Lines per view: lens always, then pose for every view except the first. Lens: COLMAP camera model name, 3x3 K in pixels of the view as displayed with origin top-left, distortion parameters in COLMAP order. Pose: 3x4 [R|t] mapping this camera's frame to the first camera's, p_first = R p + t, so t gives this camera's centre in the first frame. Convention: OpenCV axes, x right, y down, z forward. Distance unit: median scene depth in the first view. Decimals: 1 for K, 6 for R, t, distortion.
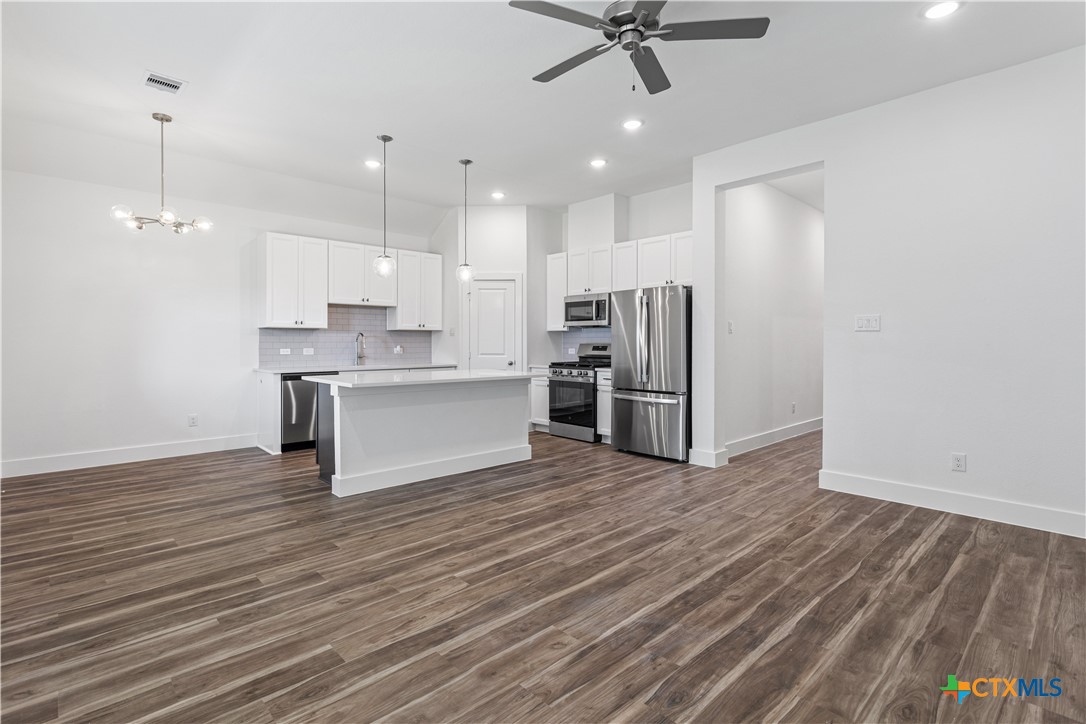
lens RADIAL K [[520.5, 0, 537.4], [0, 520.5, 345.7], [0, 0, 1]] dist [-0.000474, 0.001430]
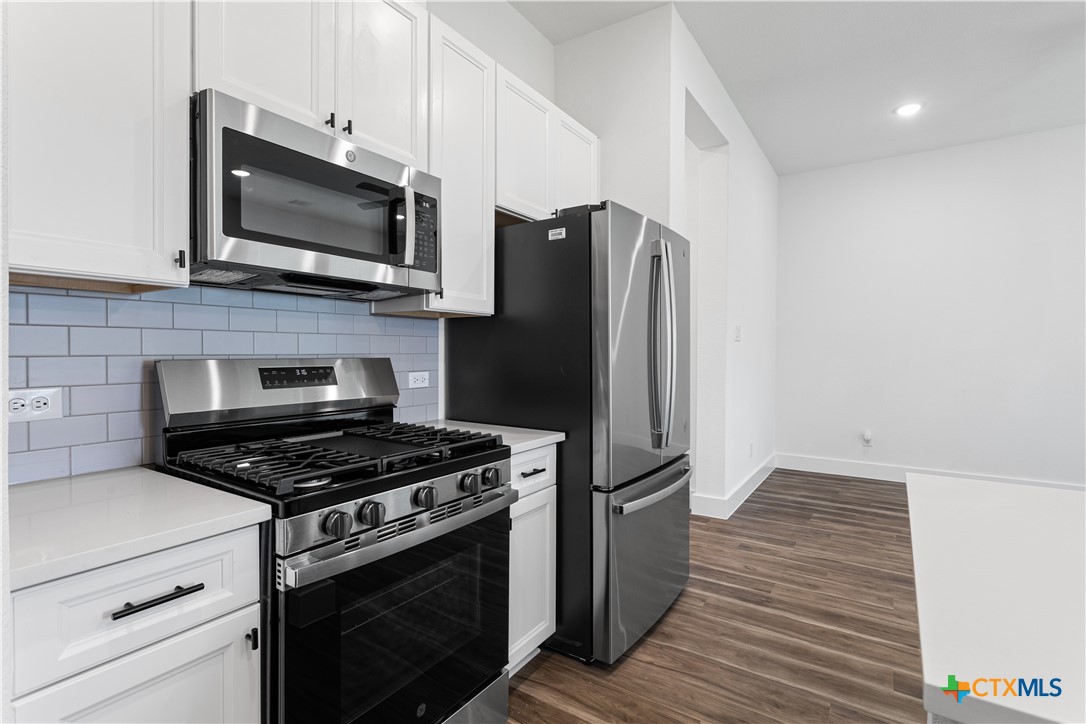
lens RADIAL K [[517.6, 0, 536.3], [0, 517.6, 356.5], [0, 0, 1]] dist [0.001062, 0.000677]
pose [[-0.223317, -0.011297, 0.974680, -0.257561], [0.003699, 0.999916, 0.012437, -0.012921], [-0.974739, 0.006383, -0.223256, 1.696925]]
